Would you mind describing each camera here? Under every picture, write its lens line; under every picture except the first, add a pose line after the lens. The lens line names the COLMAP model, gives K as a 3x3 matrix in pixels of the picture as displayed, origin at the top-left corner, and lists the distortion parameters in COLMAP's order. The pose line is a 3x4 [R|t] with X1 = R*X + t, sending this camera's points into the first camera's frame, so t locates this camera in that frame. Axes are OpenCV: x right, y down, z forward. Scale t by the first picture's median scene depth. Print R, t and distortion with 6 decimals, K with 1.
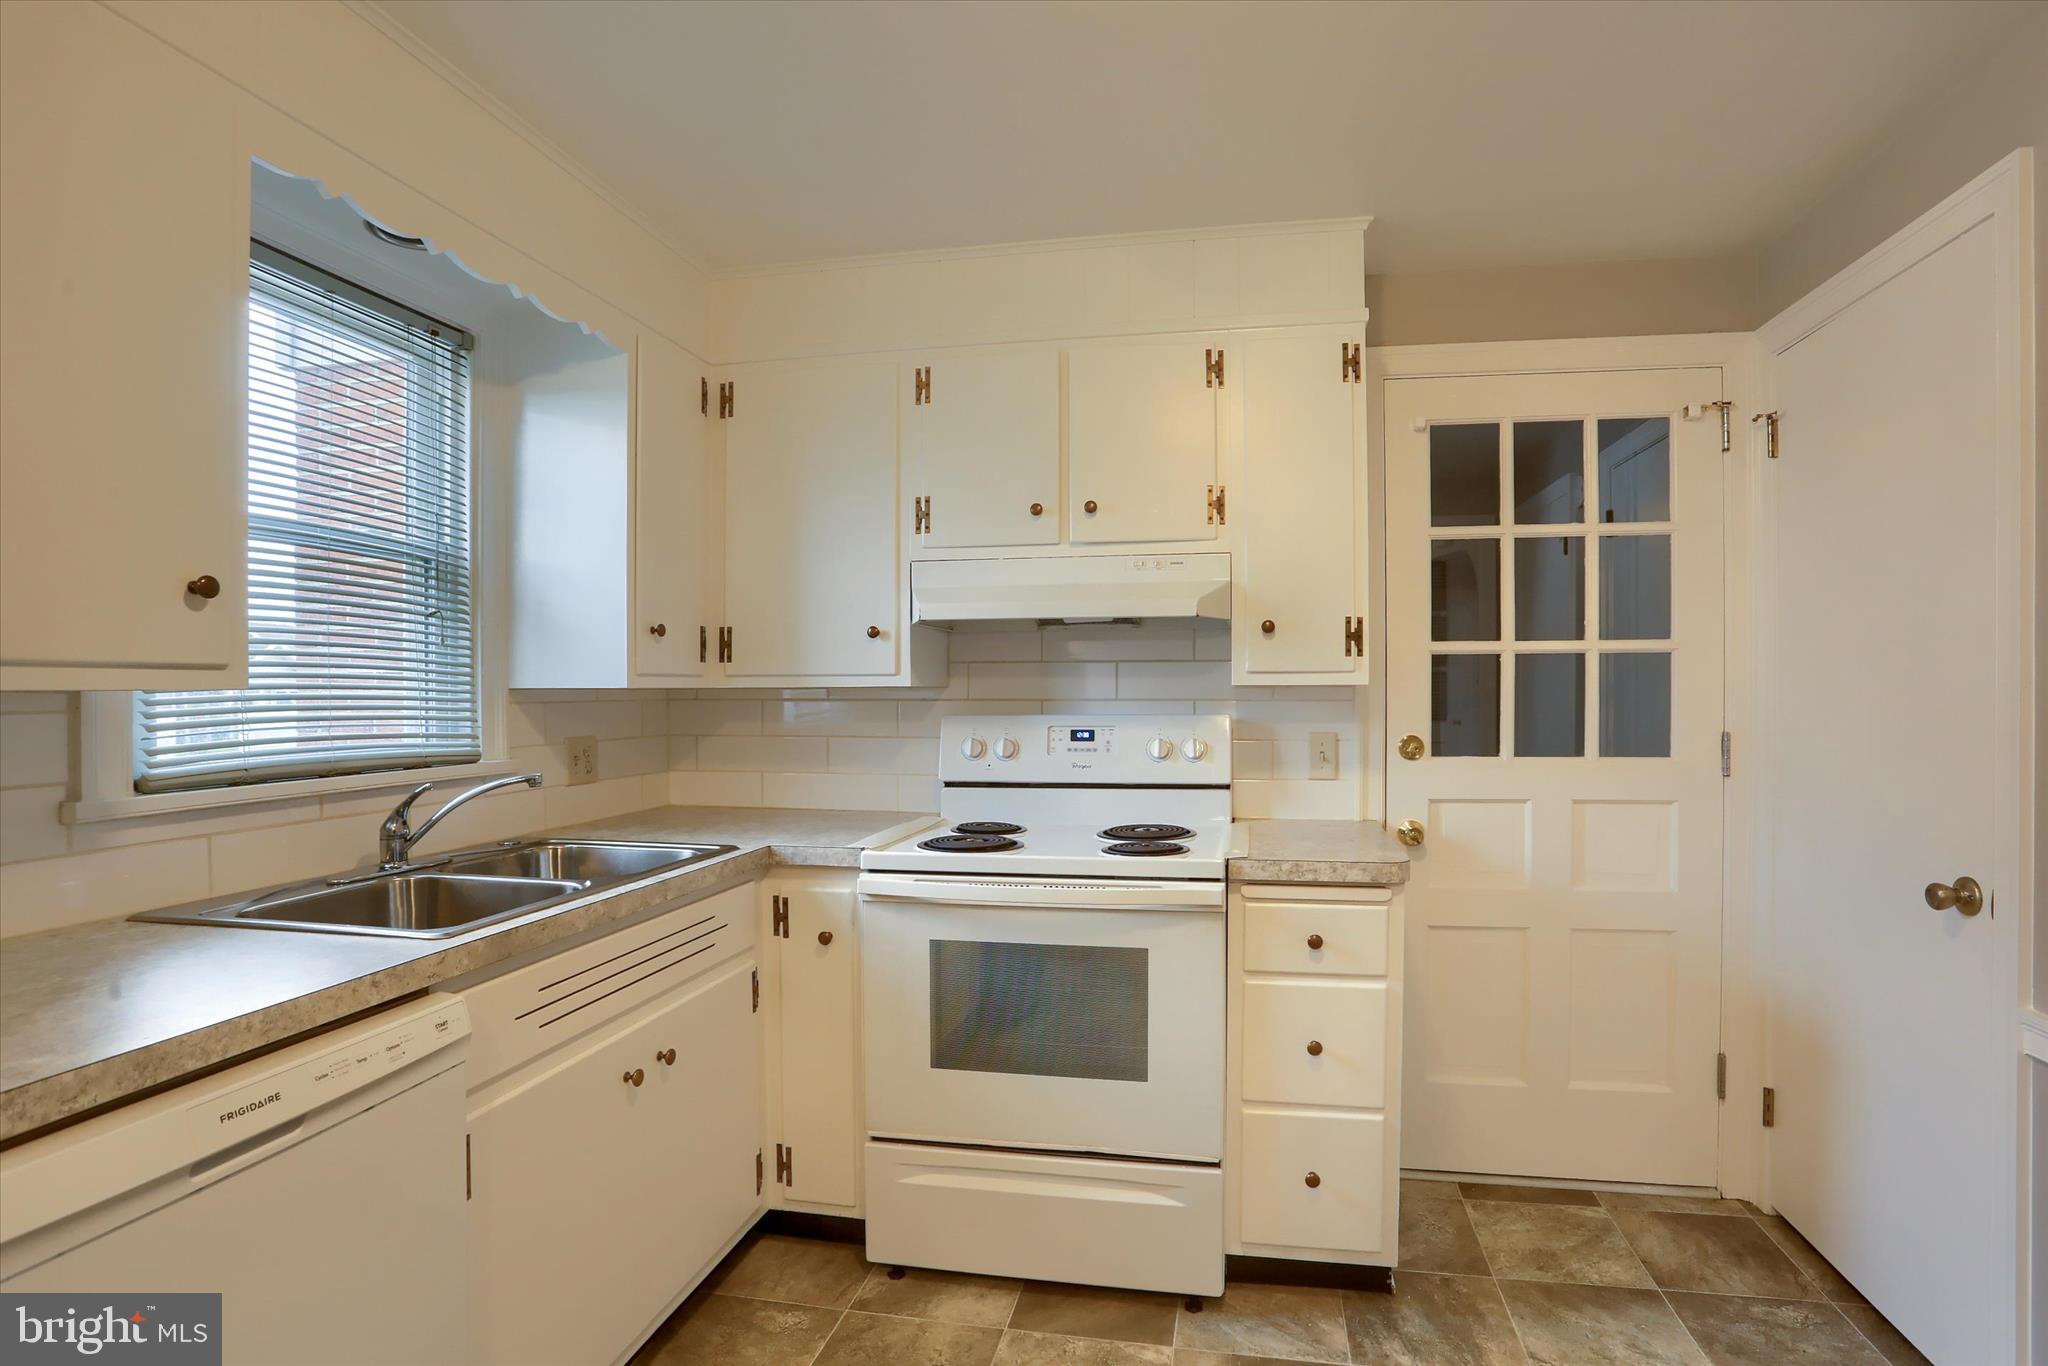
lens RADIAL K [[975.5, 0, 1052.6], [0, 975.5, 691.5], [0, 0, 1]] dist [-0.075001, 0.029298]
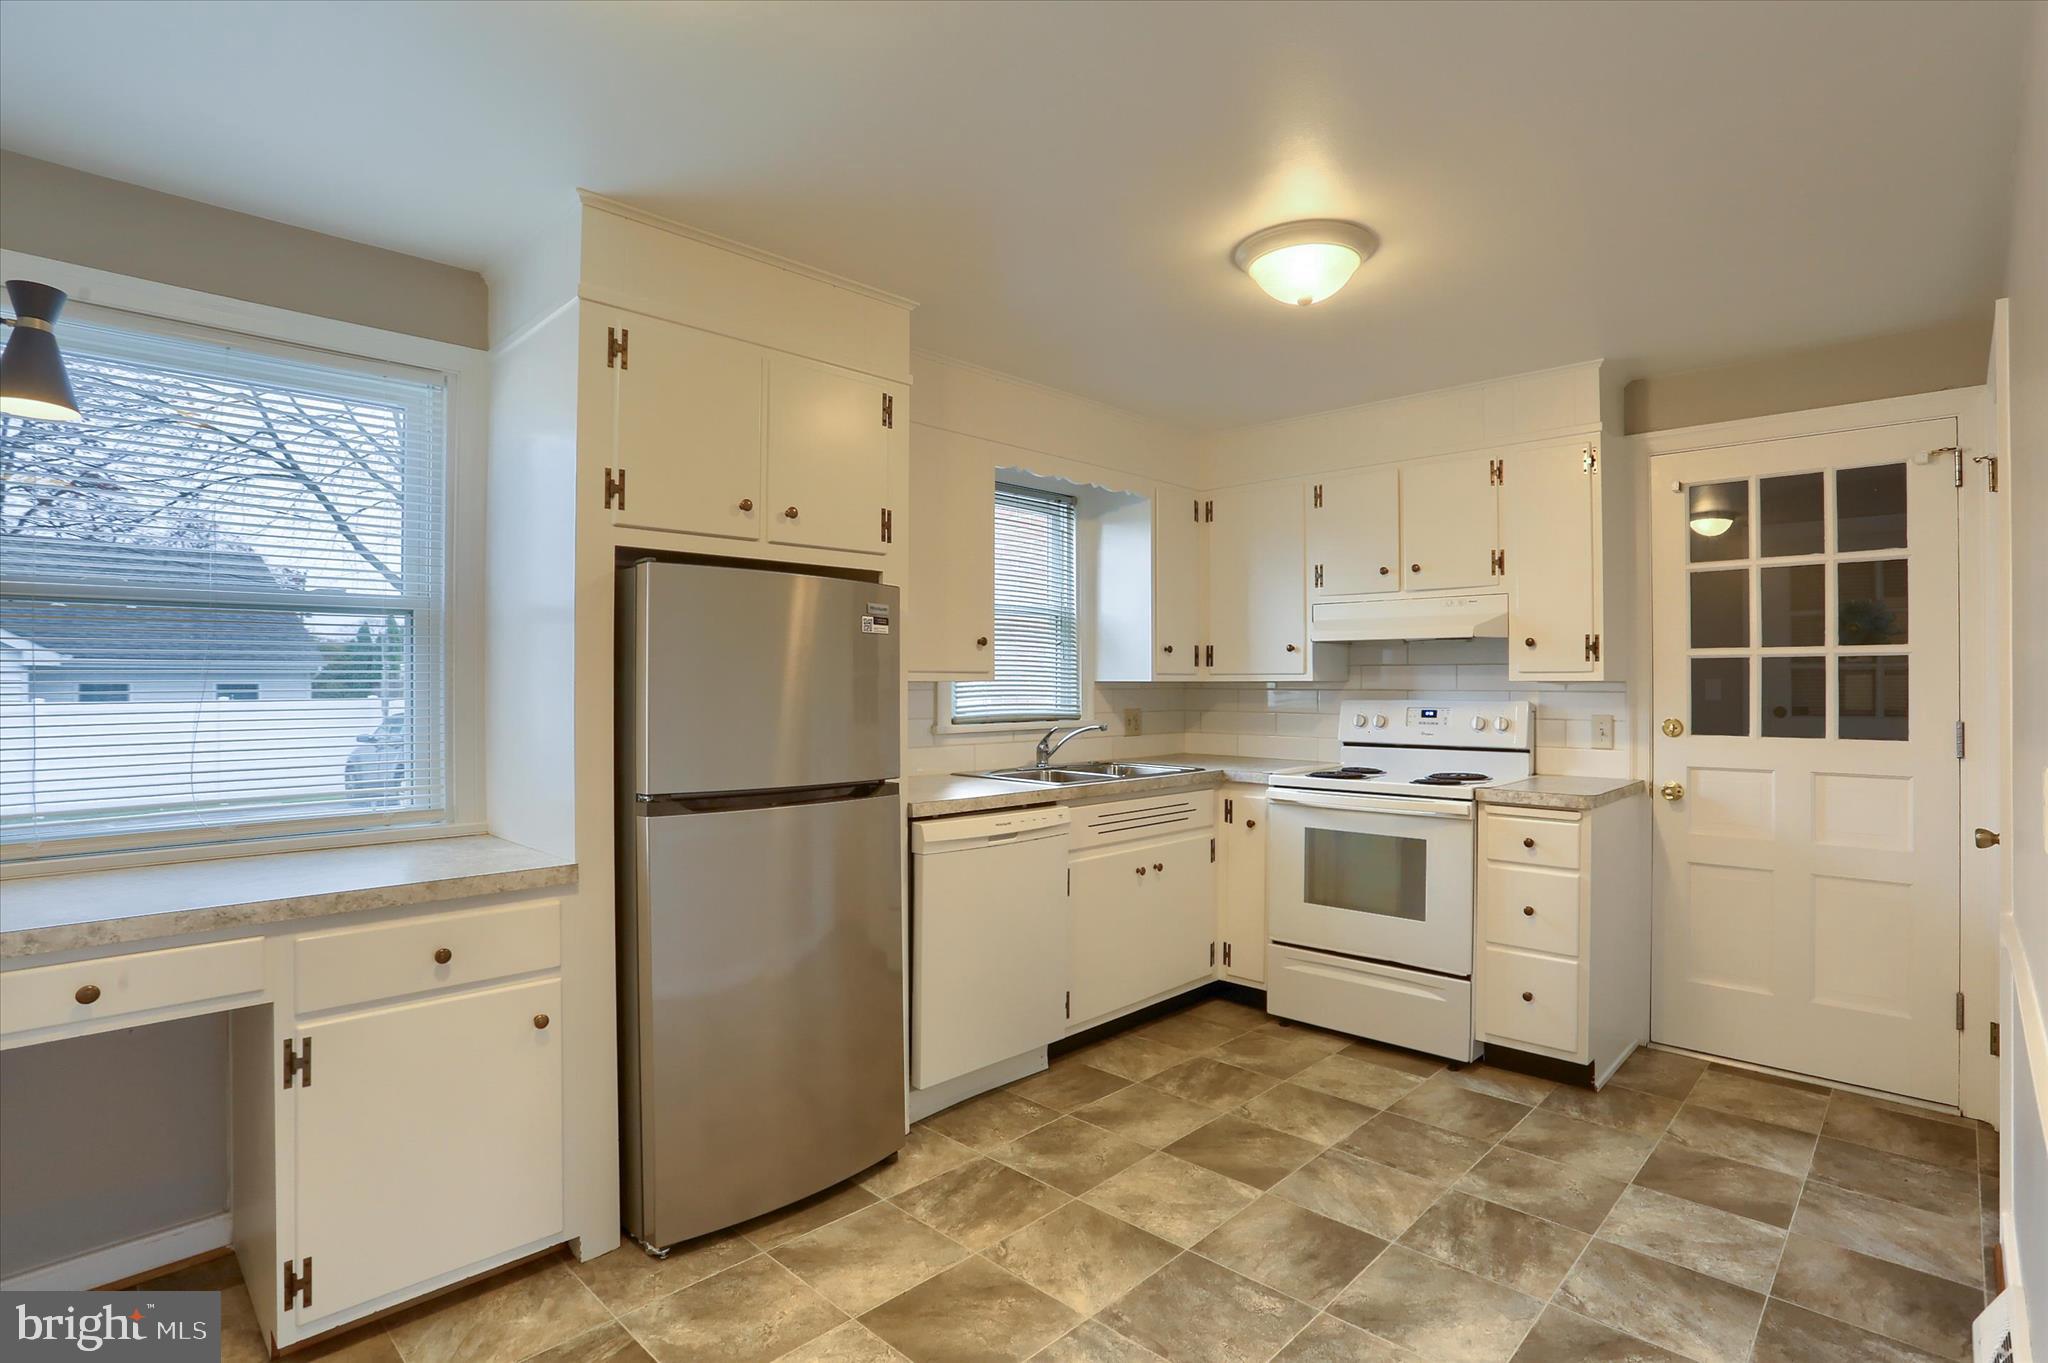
lens RADIAL K [[975.5, 0, 1052.6], [0, 975.5, 690.0], [0, 0, 1]] dist [-0.075001, 0.029298]
pose [[0.833604, 0.008063, -0.552303, 0.429090], [-0.005128, 0.999963, 0.006859, 0.001030], [0.552338, -0.002885, 0.833615, -0.656948]]
